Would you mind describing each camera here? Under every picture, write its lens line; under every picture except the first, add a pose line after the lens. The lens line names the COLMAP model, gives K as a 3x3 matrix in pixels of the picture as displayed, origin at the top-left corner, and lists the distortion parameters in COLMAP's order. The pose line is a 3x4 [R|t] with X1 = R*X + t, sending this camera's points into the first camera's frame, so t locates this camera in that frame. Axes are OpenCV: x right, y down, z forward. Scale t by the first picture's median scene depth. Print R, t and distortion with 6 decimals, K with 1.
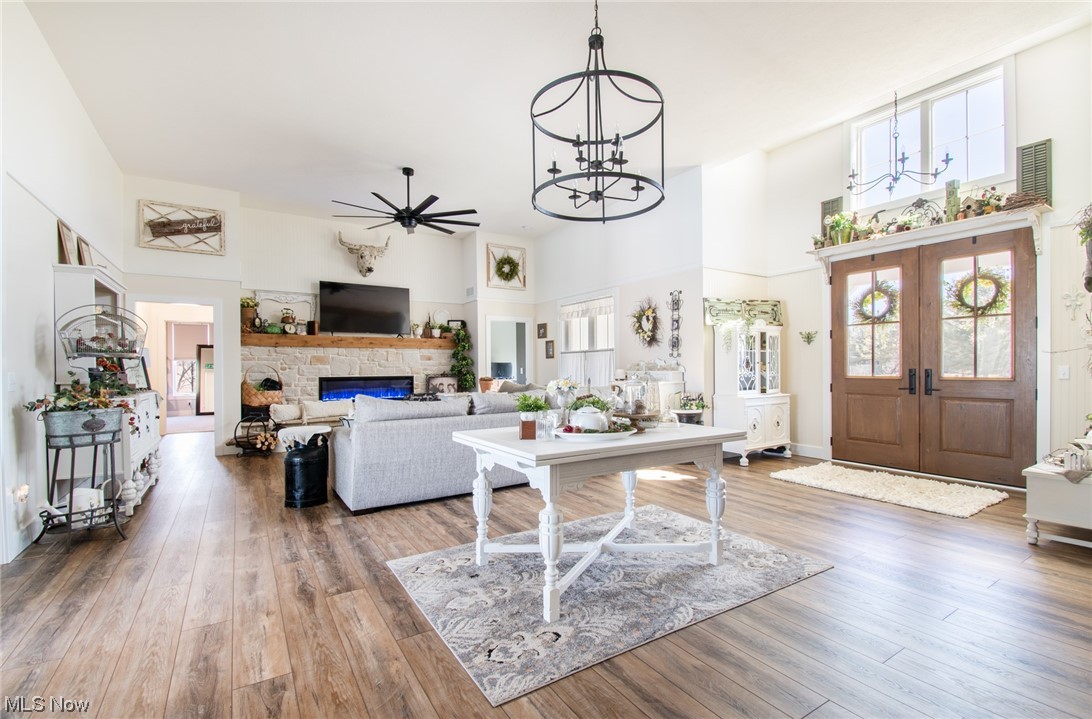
lens RADIAL K [[484.1, 0, 552.5], [0, 484.1, 369.9], [0, 0, 1]] dist [0.016937, -0.000165]
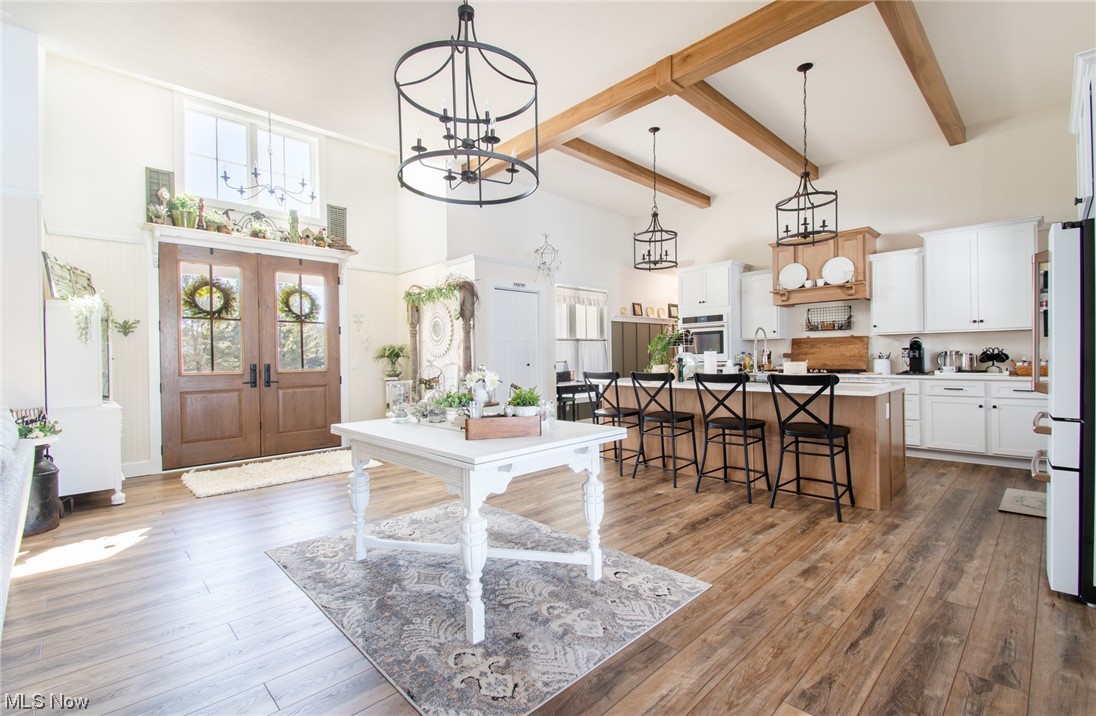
lens RADIAL K [[486.6, 0, 555.2], [0, 486.6, 356.9], [0, 0, 1]] dist [0.026076, -0.000325]
pose [[-0.203058, 0.006232, 0.979147, -0.360559], [0.022231, 0.999751, -0.001752, -0.000803], [-0.978914, 0.021412, -0.203146, 0.428263]]
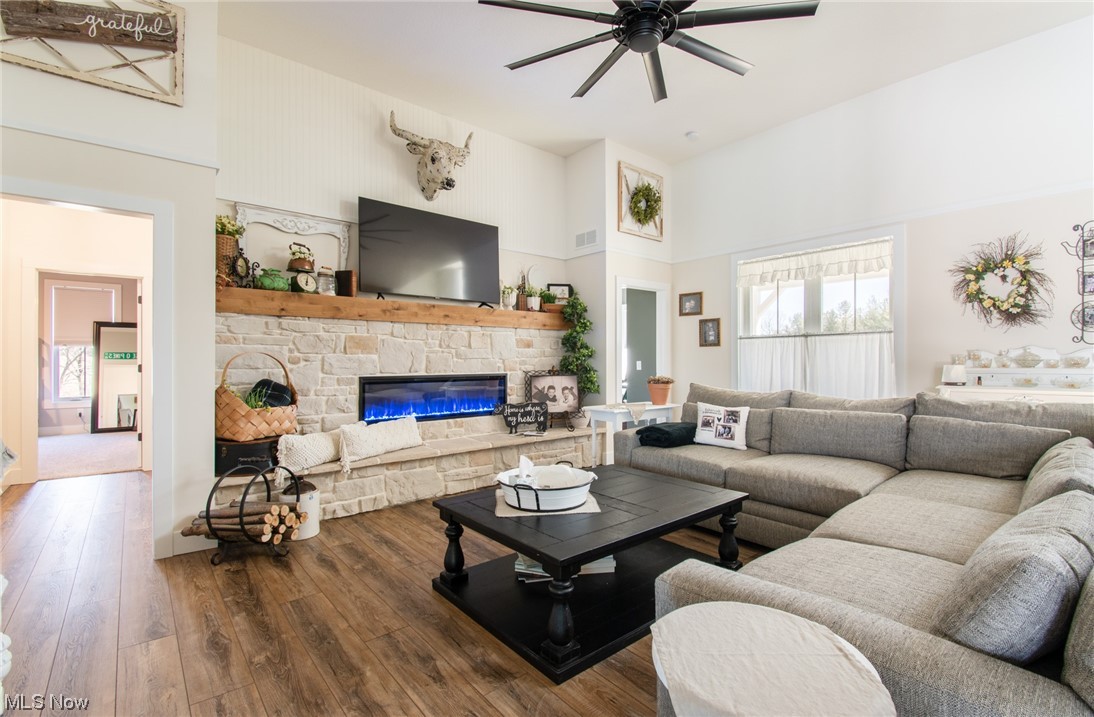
lens RADIAL K [[494.3, 0, 560.8], [0, 494.3, 357.3], [0, 0, 1]] dist [0.000412, -0.000968]
pose [[0.990412, 0.006400, 0.137996, -0.377640], [-0.004793, 0.999917, -0.011976, -0.001096], [-0.138061, 0.011200, 0.990360, 0.490063]]
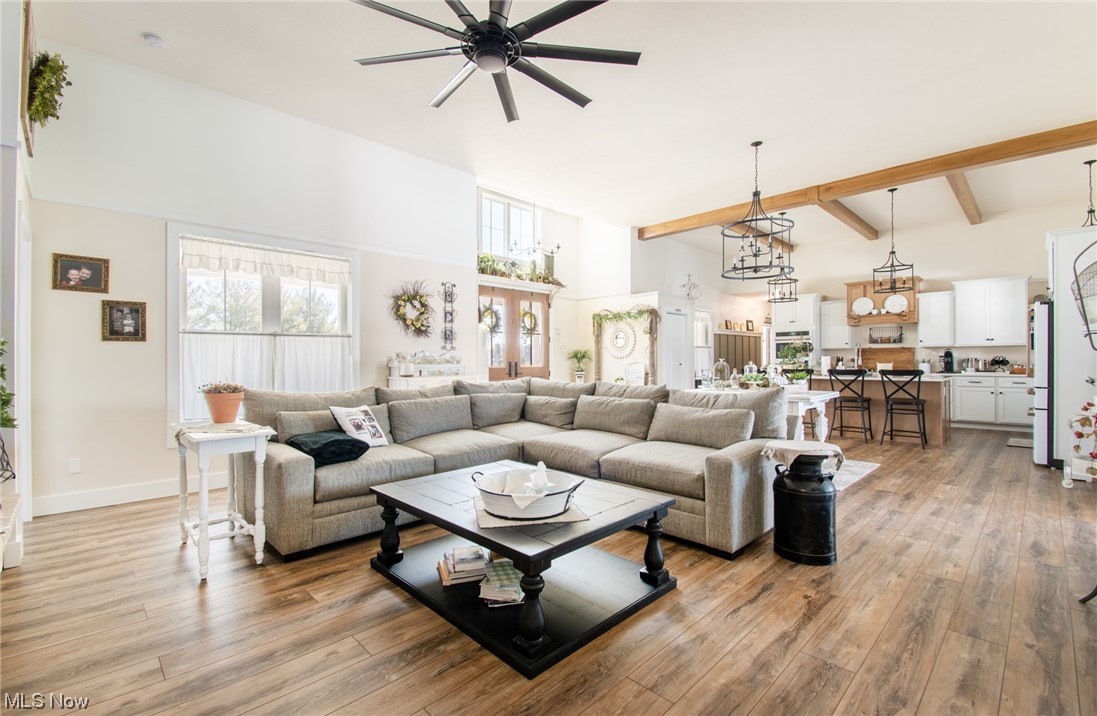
lens RADIAL K [[483.4, 0, 548.5], [0, 483.4, 358.0], [0, 0, 1]] dist [0.014342, -0.000321]
pose [[-0.204949, 0.009147, 0.978730, -0.680883], [0.011080, 0.999914, -0.007025, -0.001104], [-0.978710, 0.009404, -0.205032, 0.918543]]
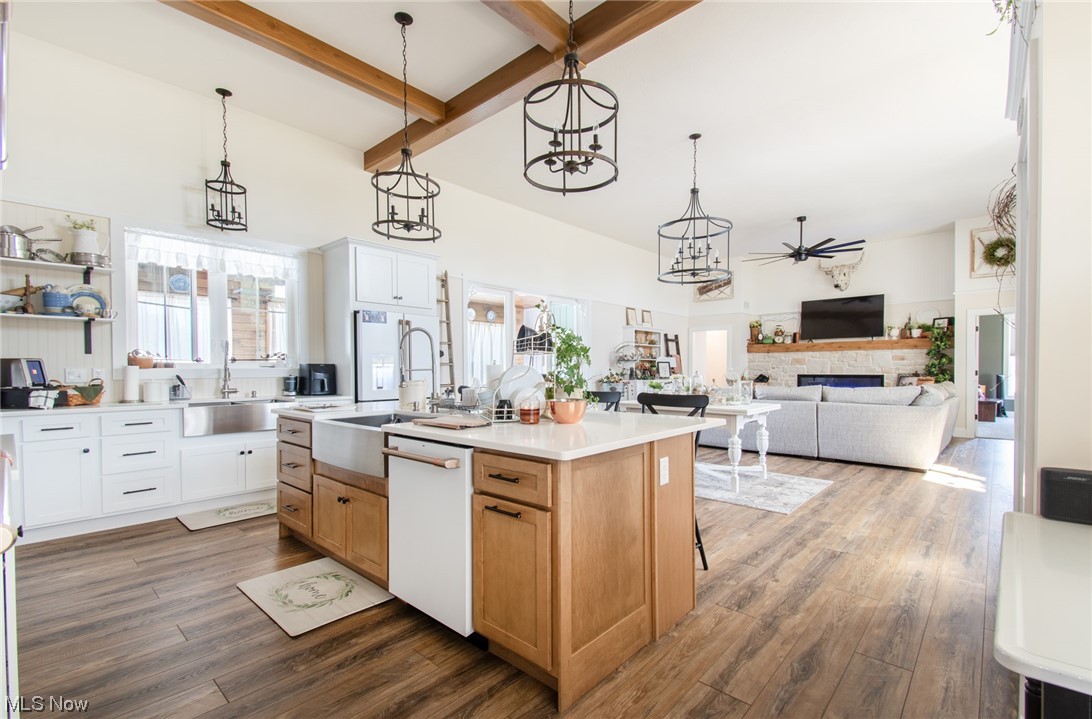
lens RADIAL K [[484.1, 0, 552.5], [0, 484.1, 369.9], [0, 0, 1]] dist [0.016937, -0.000165]
pose [[0.256809, 0.006089, -0.966443, 0.712426], [-0.004642, 0.999976, 0.005067, -0.000804], [0.966451, 0.003185, 0.256831, 0.007351]]
